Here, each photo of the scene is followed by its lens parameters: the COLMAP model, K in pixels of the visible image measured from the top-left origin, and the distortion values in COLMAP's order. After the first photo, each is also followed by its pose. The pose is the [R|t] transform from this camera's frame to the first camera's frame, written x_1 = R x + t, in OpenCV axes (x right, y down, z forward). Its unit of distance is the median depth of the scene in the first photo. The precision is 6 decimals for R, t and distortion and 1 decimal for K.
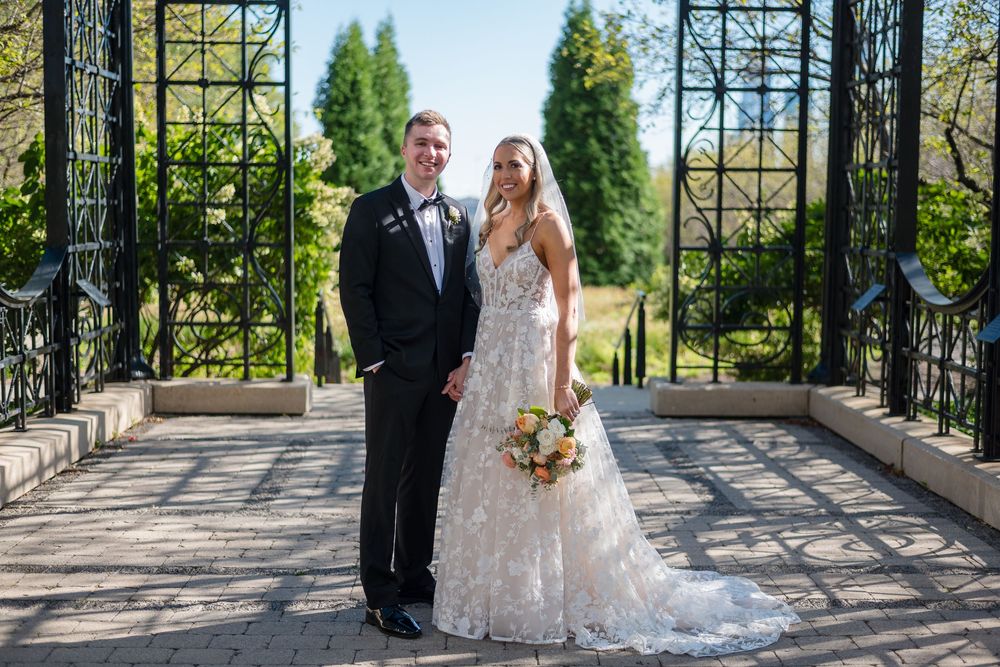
lens RADIAL K [[1592.3, 0, 500.0], [0, 1592.3, 333.5], [0, 0, 1]] dist [-0.125746, 0.092937]
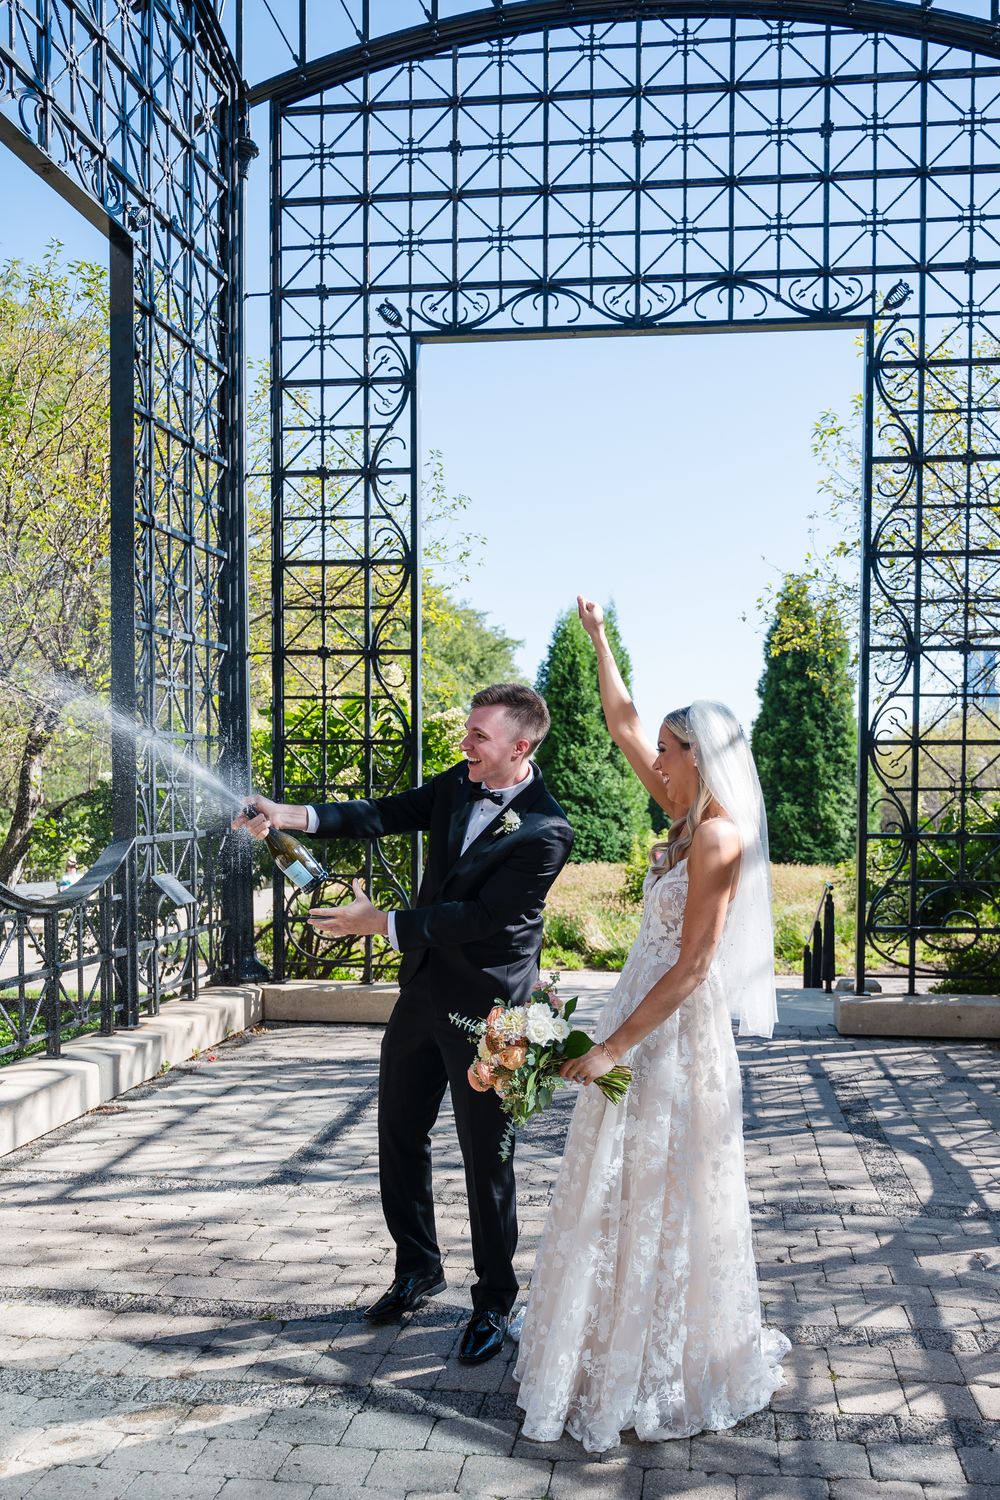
lens RADIAL K [[1461.4, 0, 500.2], [0, 1461.4, 795.3], [0, 0, 1]] dist [0.004532, 0.005638]
pose [[0.987305, -0.005194, -0.158753, 0.039766], [-0.006068, 0.997502, -0.070375, -0.017233], [0.158722, 0.070445, 0.984807, 0.178881]]
